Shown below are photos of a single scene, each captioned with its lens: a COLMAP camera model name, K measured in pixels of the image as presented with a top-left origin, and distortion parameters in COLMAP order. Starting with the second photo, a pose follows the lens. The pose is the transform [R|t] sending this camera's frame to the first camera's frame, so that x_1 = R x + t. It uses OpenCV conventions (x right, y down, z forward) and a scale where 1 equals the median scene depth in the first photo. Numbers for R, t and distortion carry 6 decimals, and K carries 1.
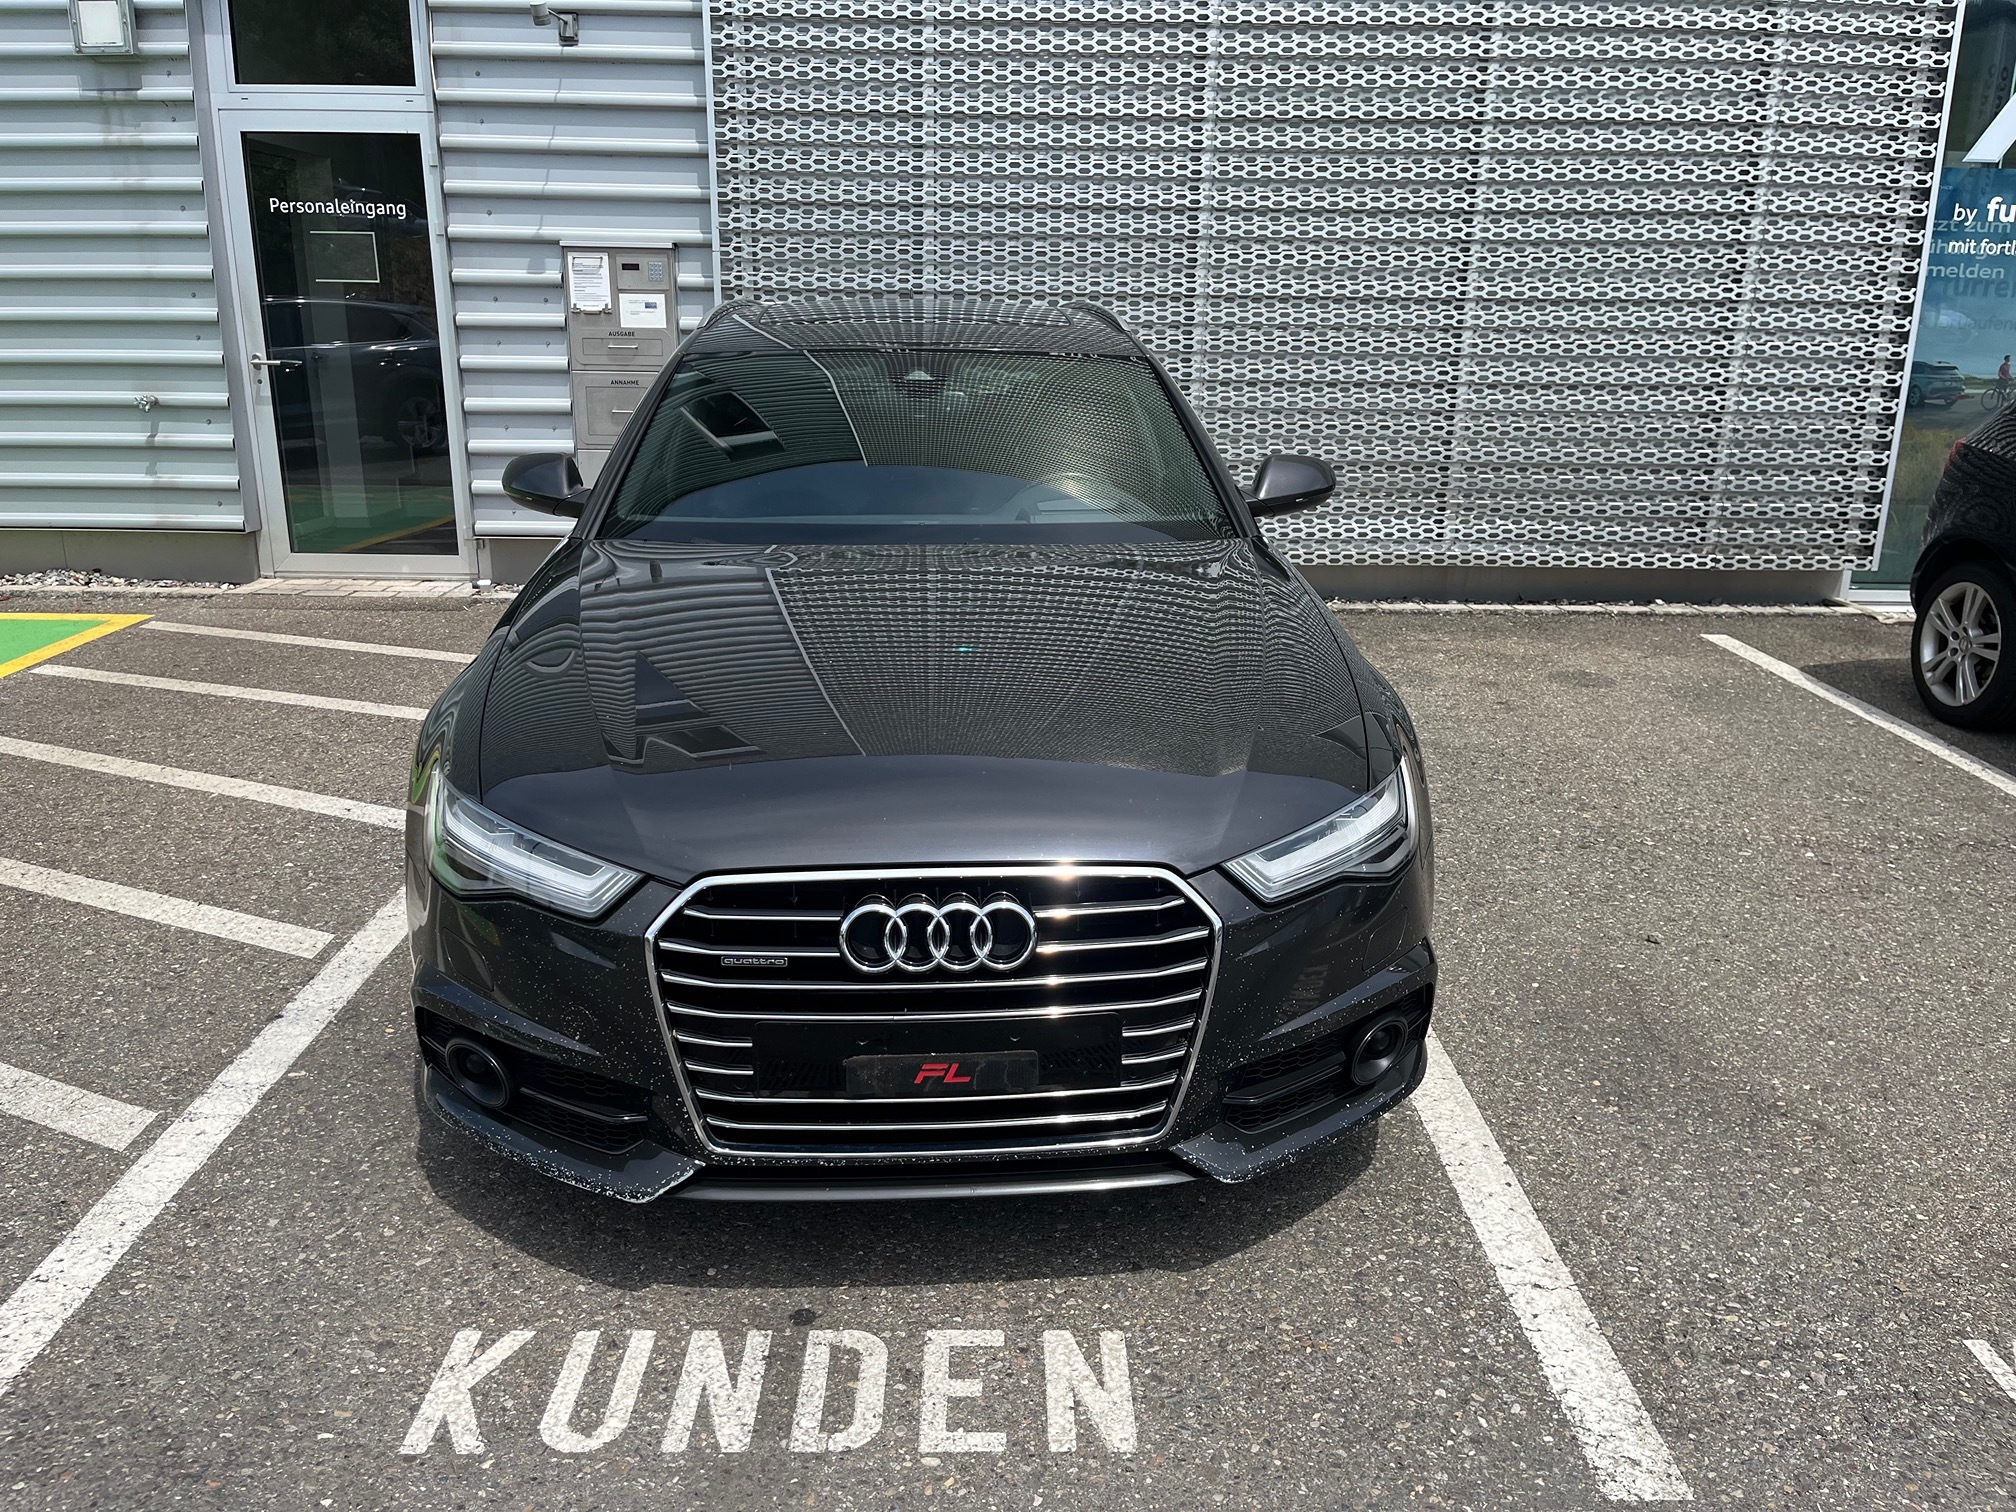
lens RADIAL K [[1533.0, 0, 1006.2], [0, 1533.0, 766.6], [0, 0, 1]] dist [0.073655, -0.109706]
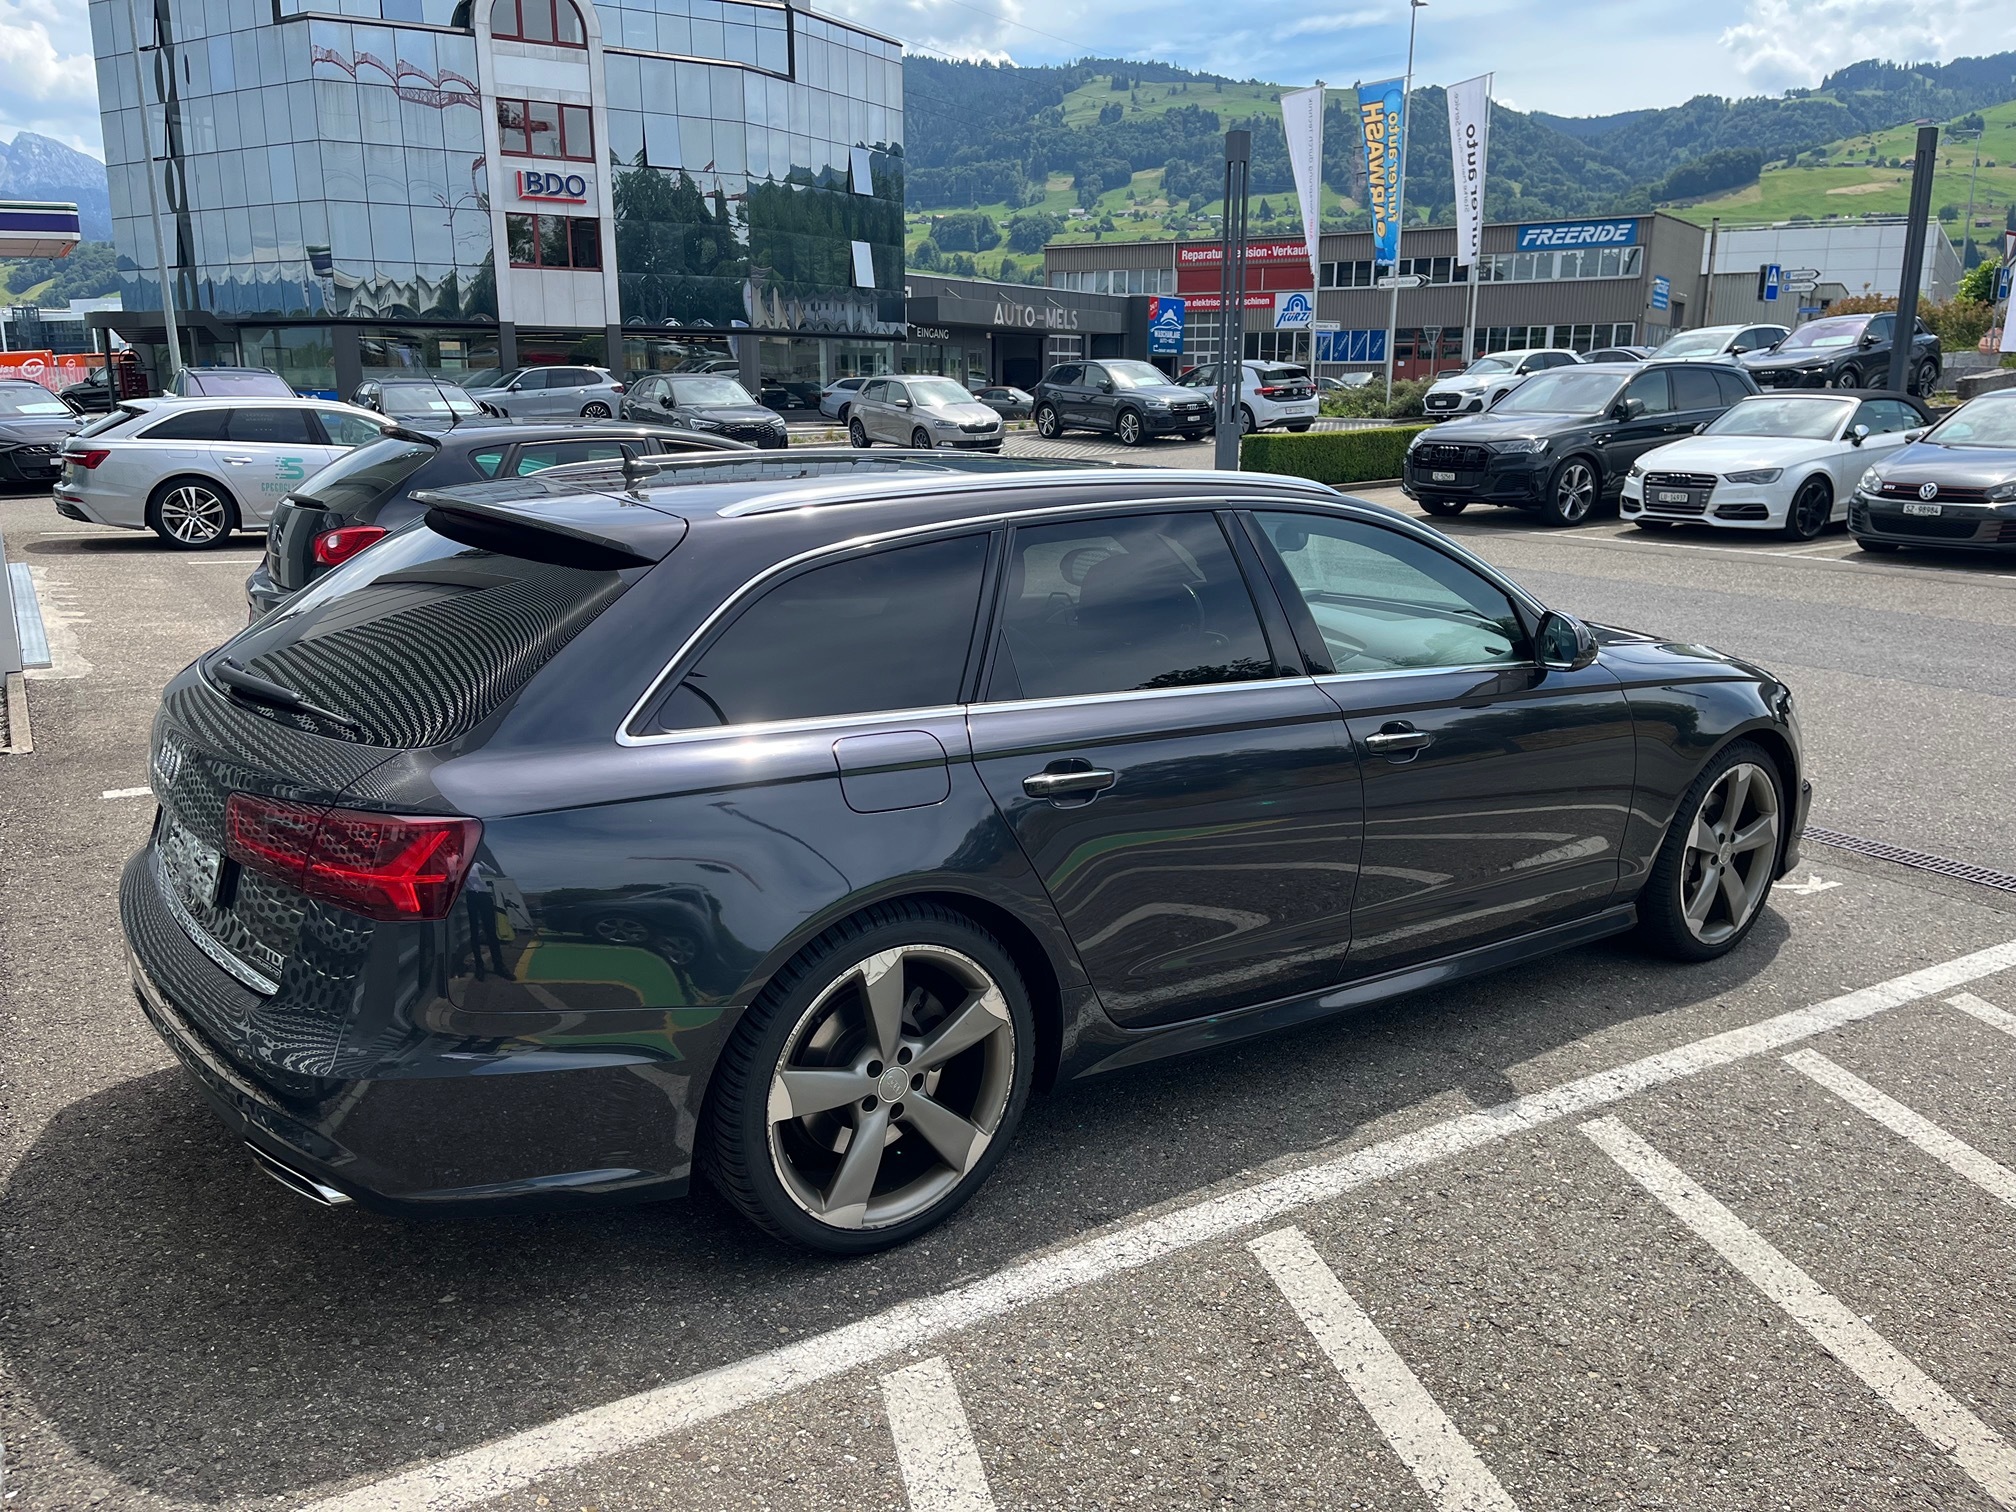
lens RADIAL K [[1562.4, 0, 1018.8], [0, 1562.4, 761.5], [0, 0, 1]] dist [0.069331, -0.092461]
pose [[-0.553480, -0.214137, 0.804864, -1.097314], [0.224162, 0.892421, 0.391581, -0.693025], [-0.802129, 0.397152, -0.445936, 2.052709]]
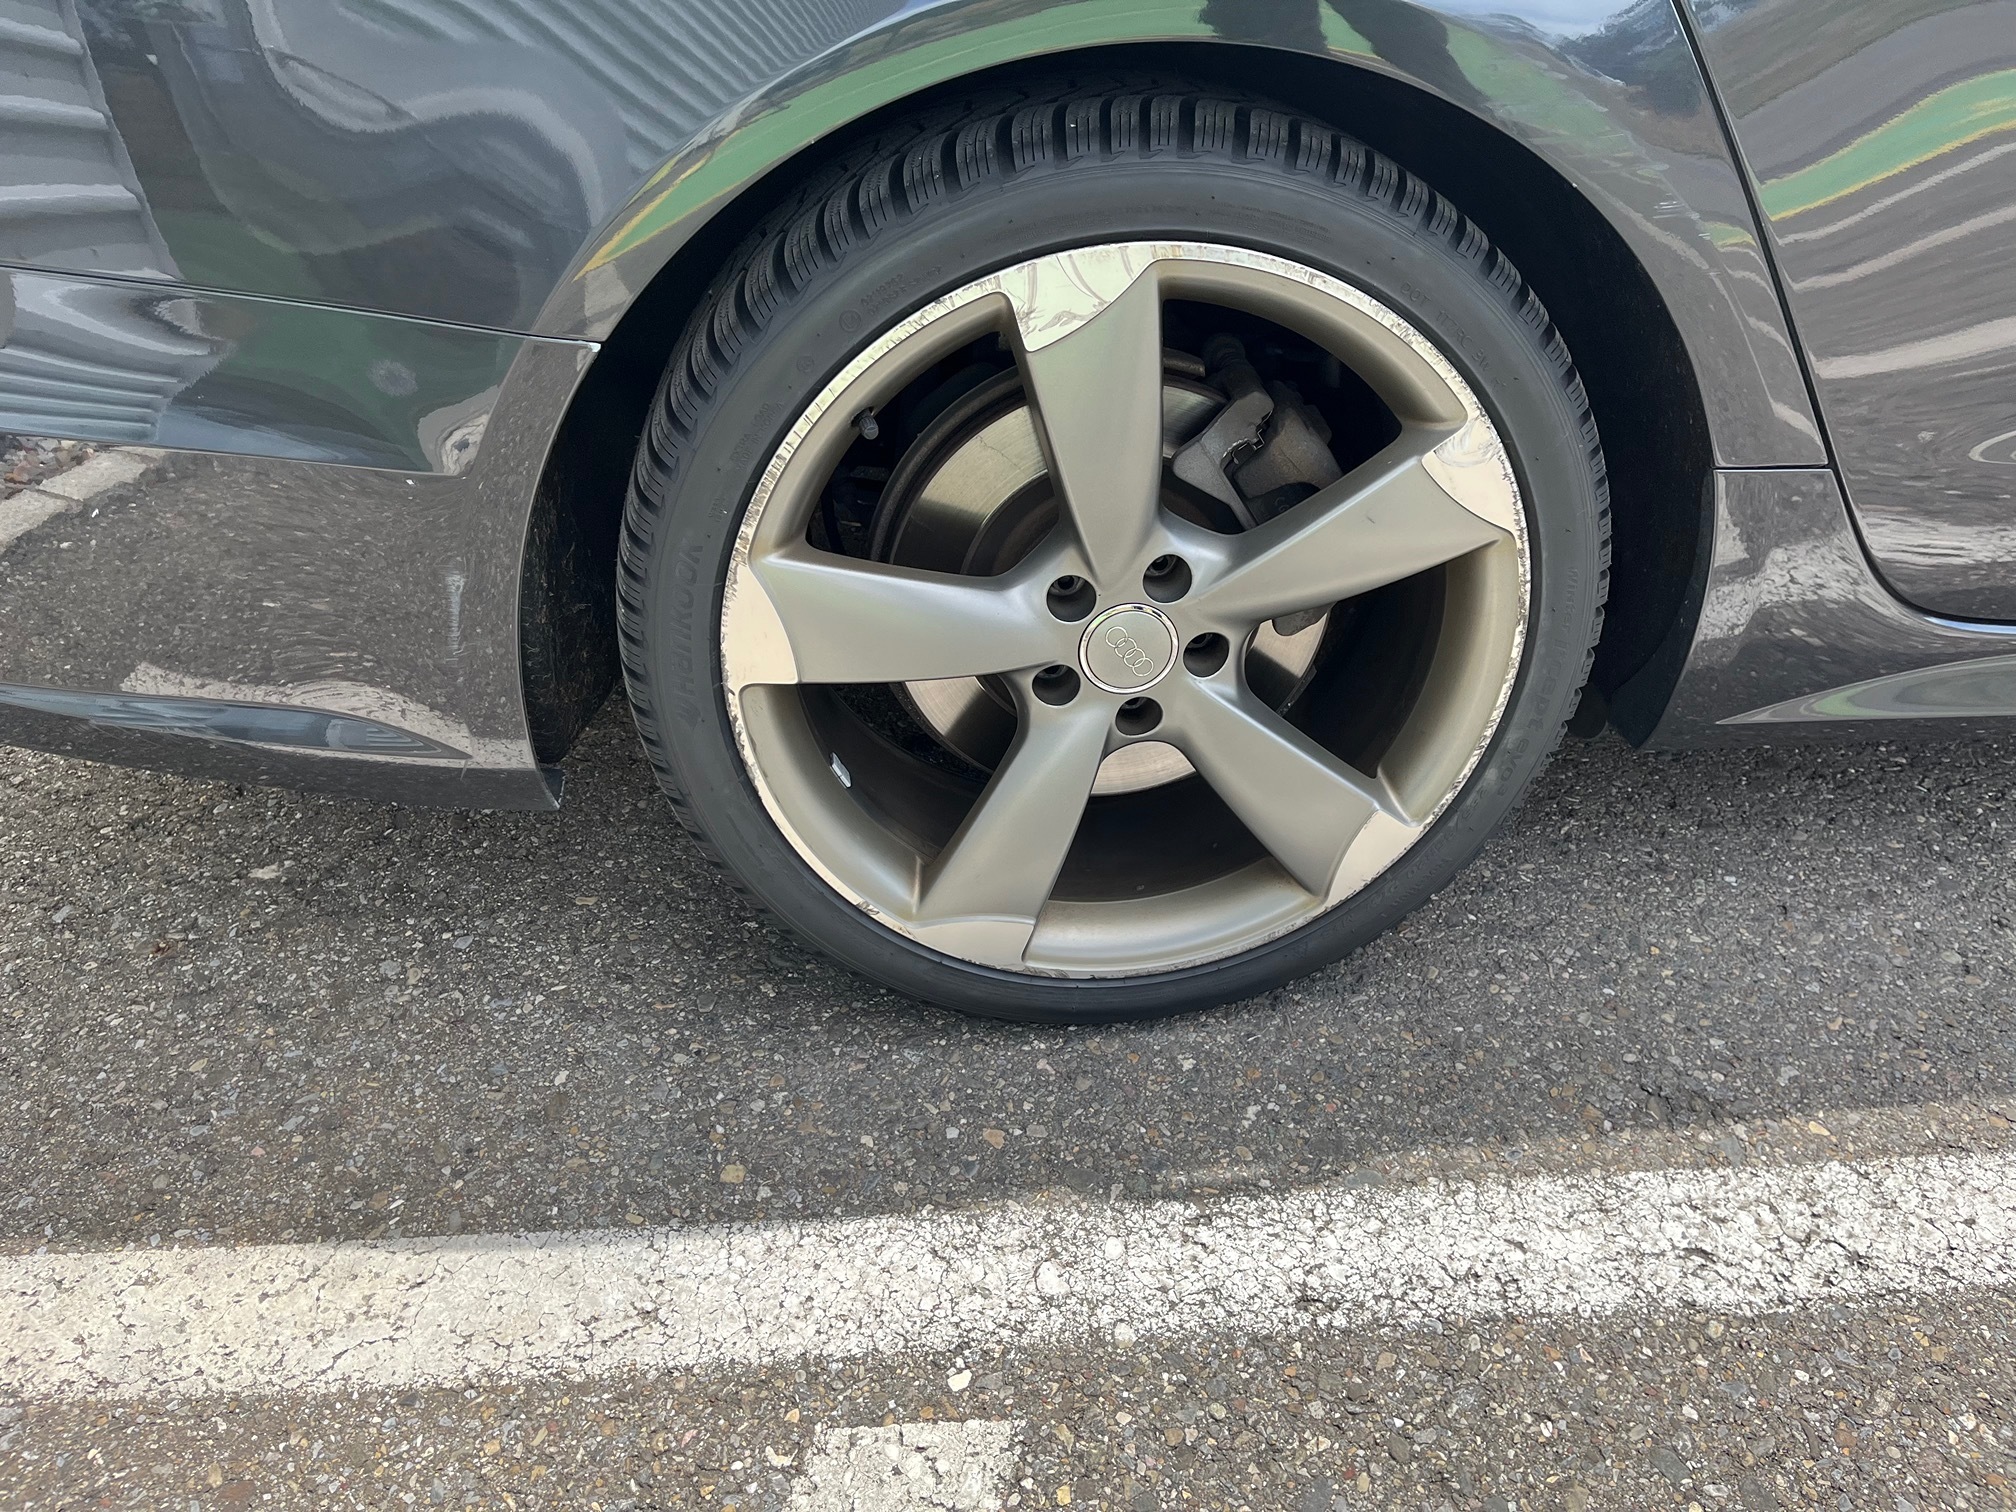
lens RADIAL K [[1562.4, 0, 1018.8], [0, 1562.4, 761.5], [0, 0, 1]] dist [0.069331, -0.092461]
pose [[-0.052094, -0.546689, 0.835714, -0.658826], [0.327505, 0.781216, 0.531453, -0.354872], [-0.943412, 0.301386, 0.138347, 1.766523]]
